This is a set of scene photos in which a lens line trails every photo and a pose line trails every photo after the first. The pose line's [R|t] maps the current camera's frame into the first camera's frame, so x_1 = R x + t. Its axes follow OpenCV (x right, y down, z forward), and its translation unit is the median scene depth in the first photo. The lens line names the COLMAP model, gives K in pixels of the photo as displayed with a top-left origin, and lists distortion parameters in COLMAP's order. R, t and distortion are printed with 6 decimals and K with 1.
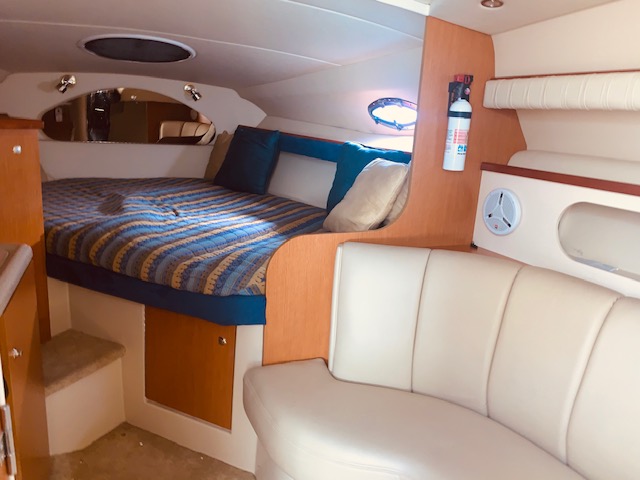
lens RADIAL K [[478.9, 0, 320.7], [0, 478.9, 229.3], [0, 0, 1]] dist [0.003109, -0.001279]
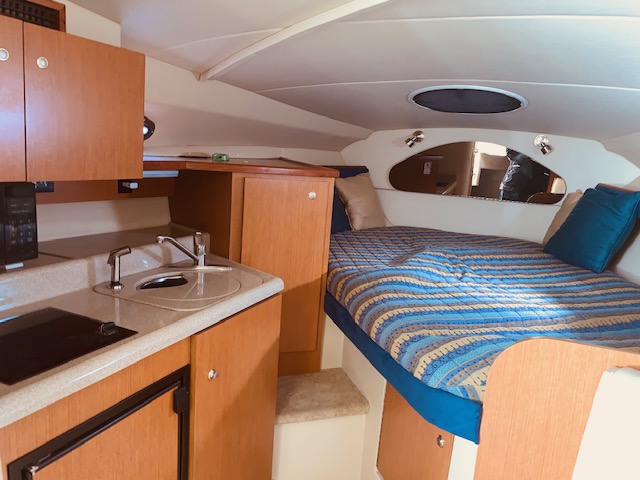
lens RADIAL K [[483.1, 0, 326.0], [0, 483.1, 234.2], [0, 0, 1]] dist [0.058413, -0.129375]
pose [[0.696935, 0.115429, -0.707783, 0.179202], [-0.189273, 0.981572, -0.026292, -0.046316], [0.691706, 0.152288, 0.705940, 0.211677]]
